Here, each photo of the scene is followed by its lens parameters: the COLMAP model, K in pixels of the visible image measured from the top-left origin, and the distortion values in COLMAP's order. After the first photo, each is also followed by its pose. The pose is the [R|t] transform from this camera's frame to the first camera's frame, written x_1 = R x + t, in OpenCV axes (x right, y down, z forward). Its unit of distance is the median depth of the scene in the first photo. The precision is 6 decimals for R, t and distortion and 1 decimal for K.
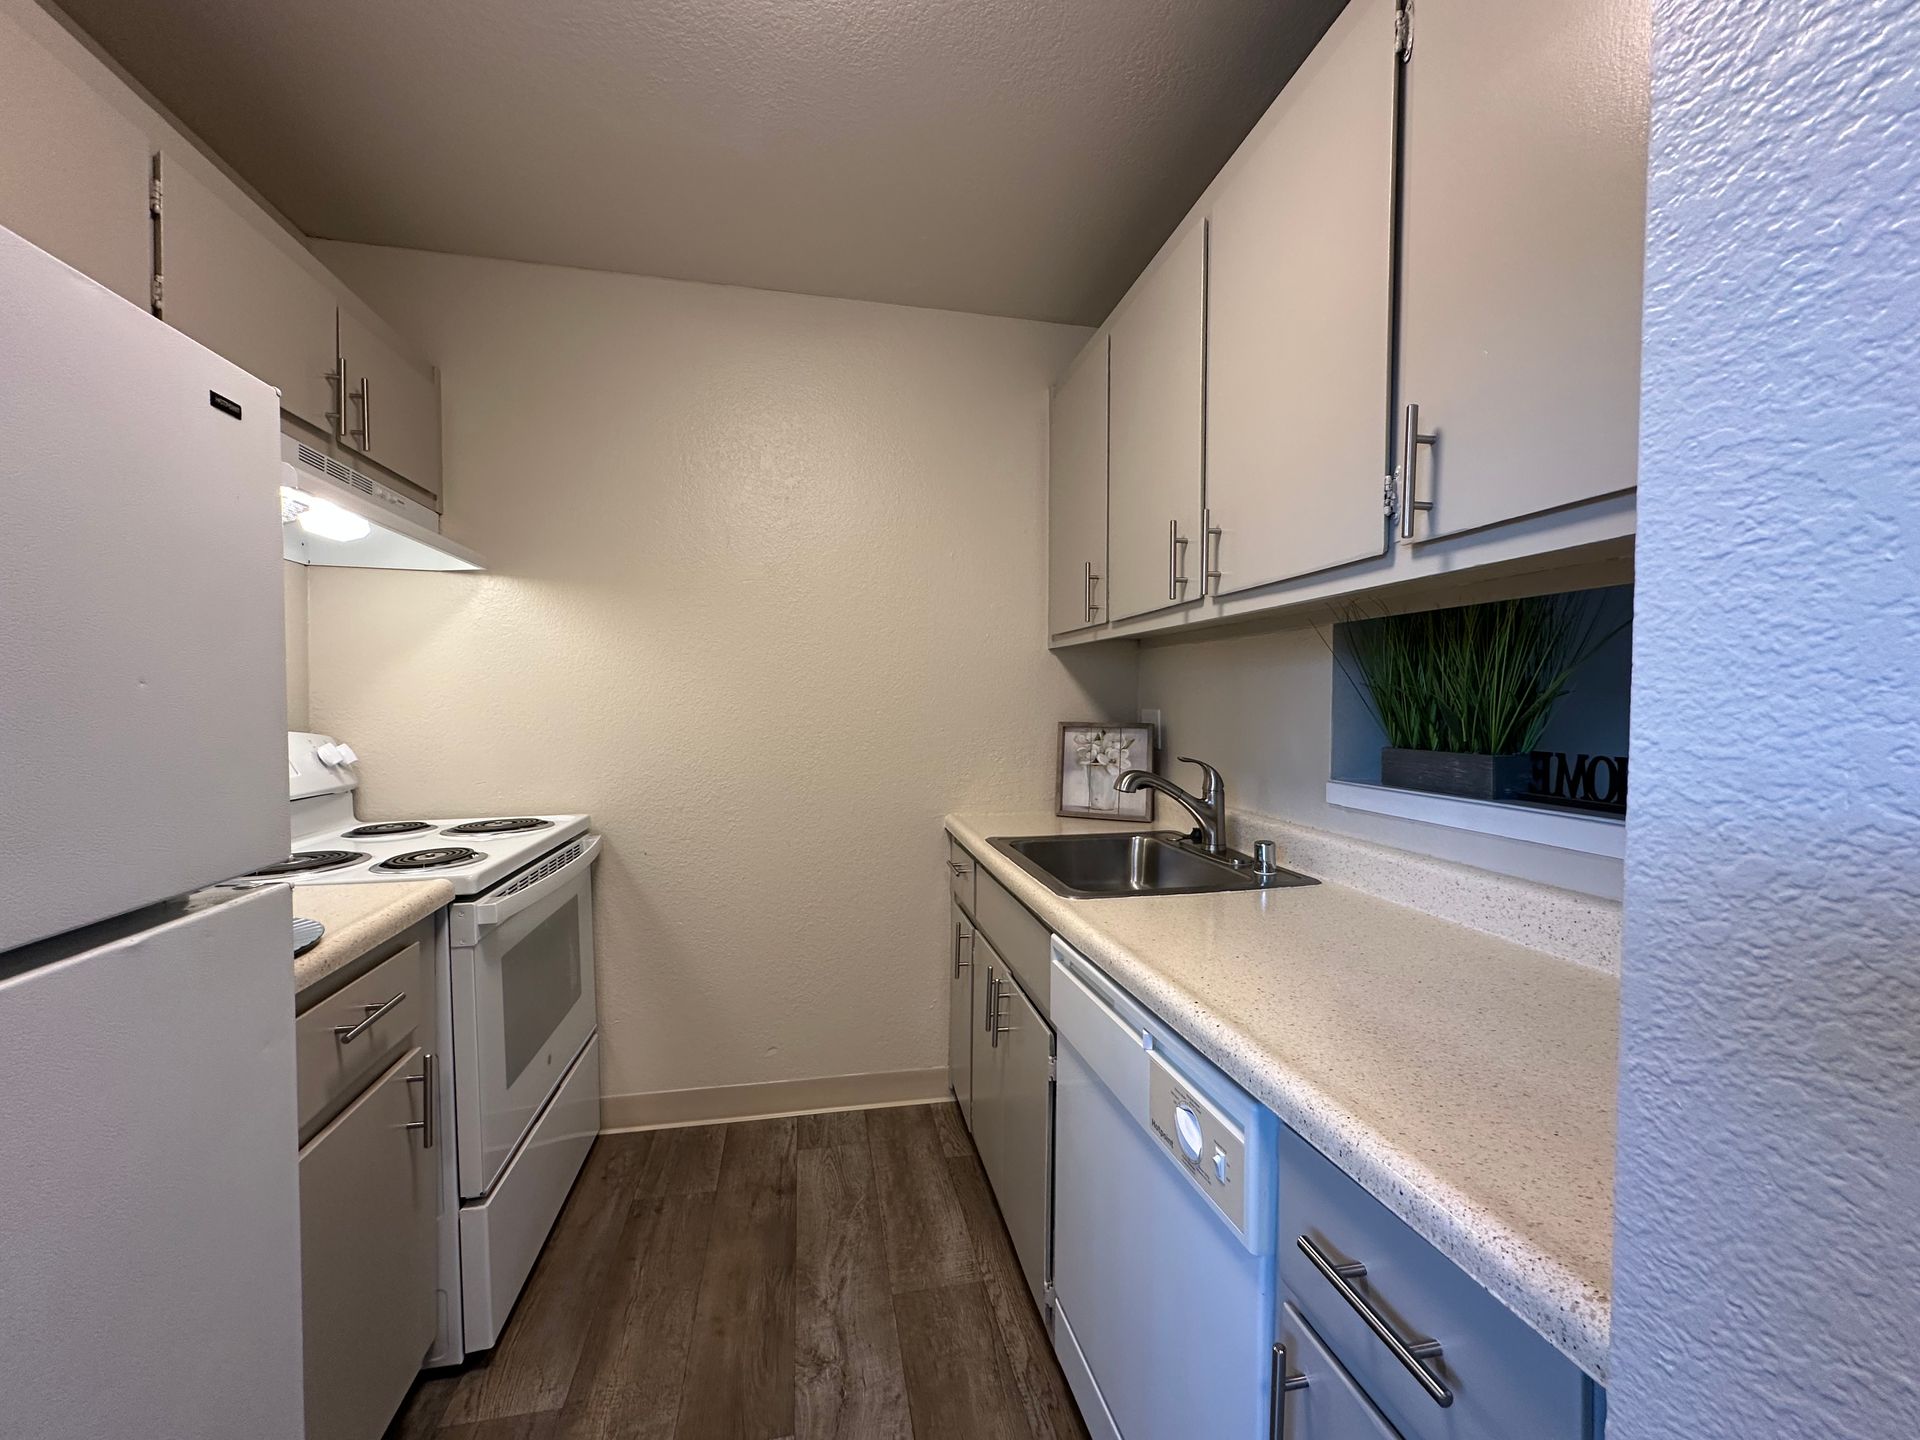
lens RADIAL K [[765.5, 0, 963.0], [0, 765.5, 720.0], [0, 0, 1]] dist [-0.001554, -0.000038]
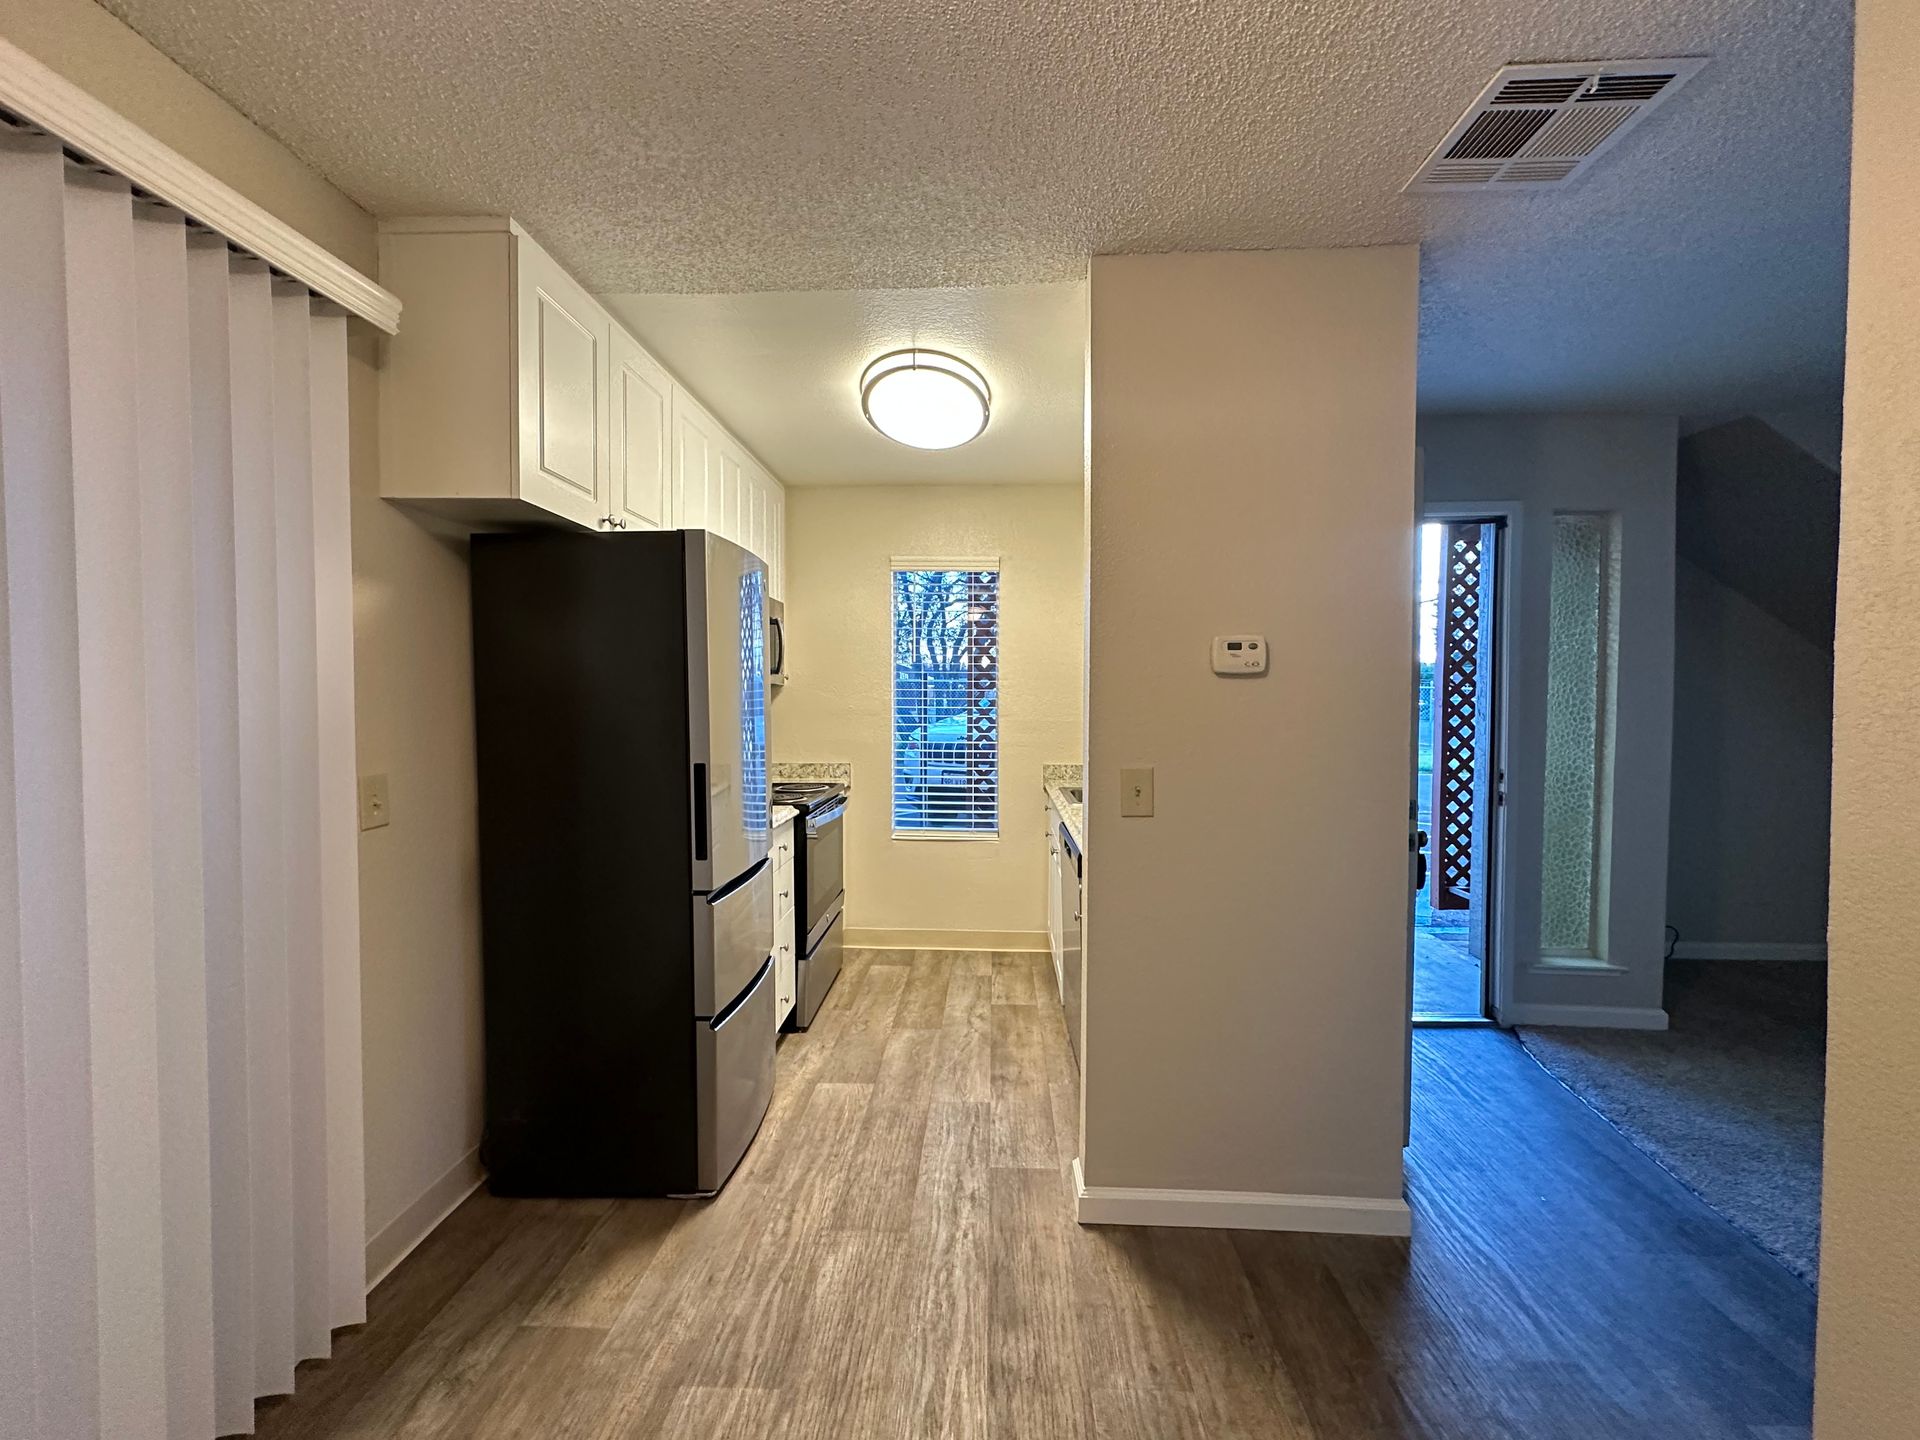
lens RADIAL K [[765.5, 0, 957.3], [0, 765.5, 723.5], [0, 0, 1]] dist [-0.001554, -0.000038]
pose [[-0.966311, -0.029172, 0.255718, -0.561894], [-0.015137, 0.998278, 0.056679, -0.106402], [-0.256931, 0.050899, -0.965089, 2.632294]]
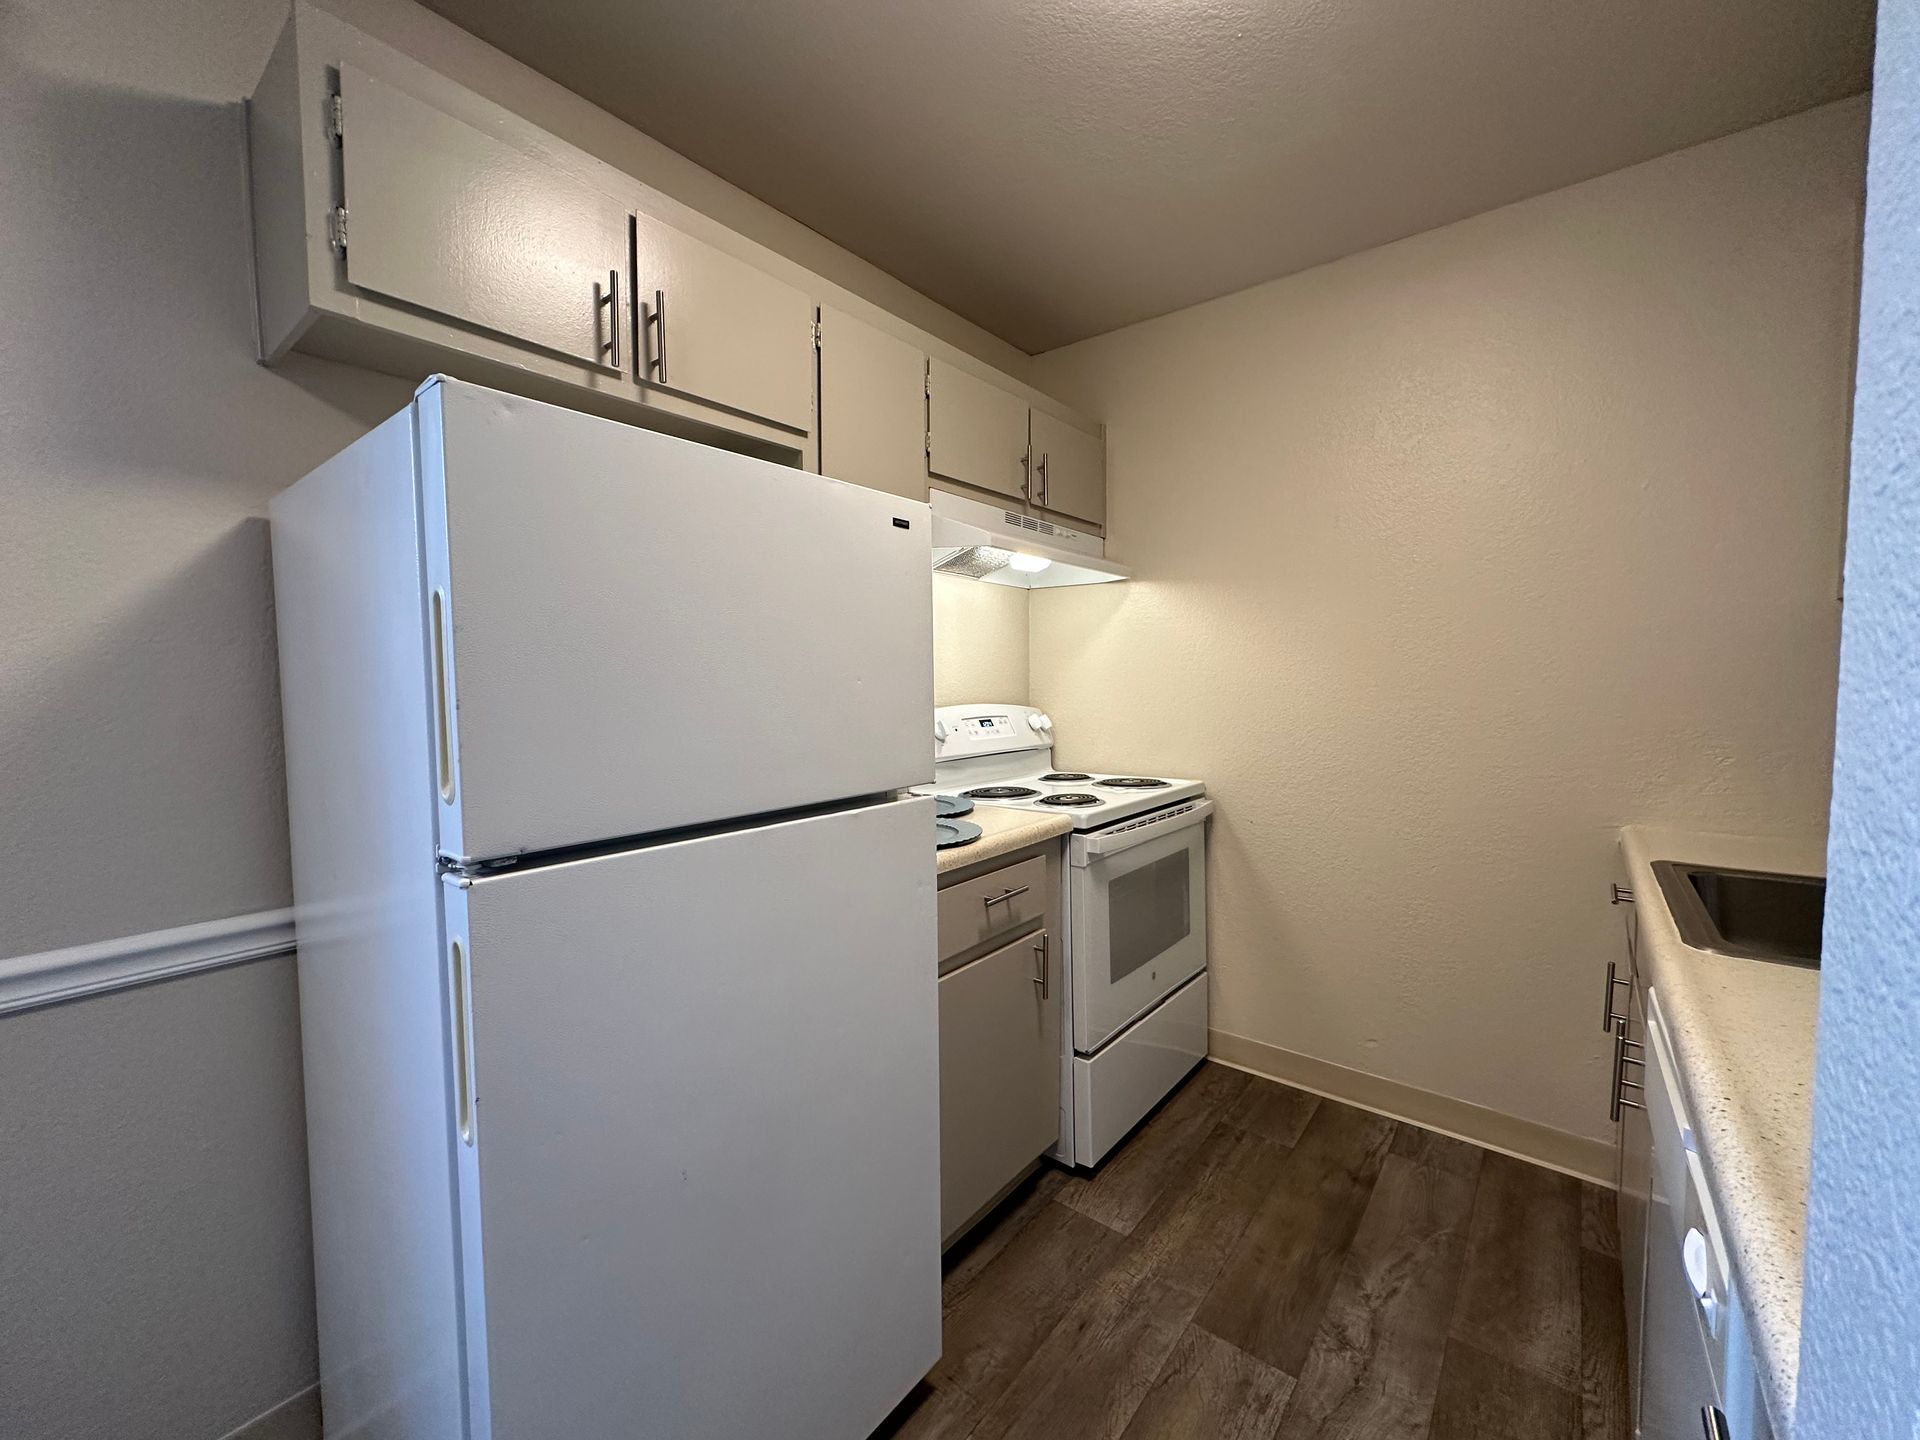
lens RADIAL K [[765.5, 0, 958.3], [0, 765.5, 719.7], [0, 0, 1]] dist [-0.001554, -0.000038]
pose [[0.629459, 0.030907, -0.776419, 0.211040], [-0.007741, 0.999408, 0.033507, -0.005564], [0.776995, -0.015081, 0.629326, -0.011340]]
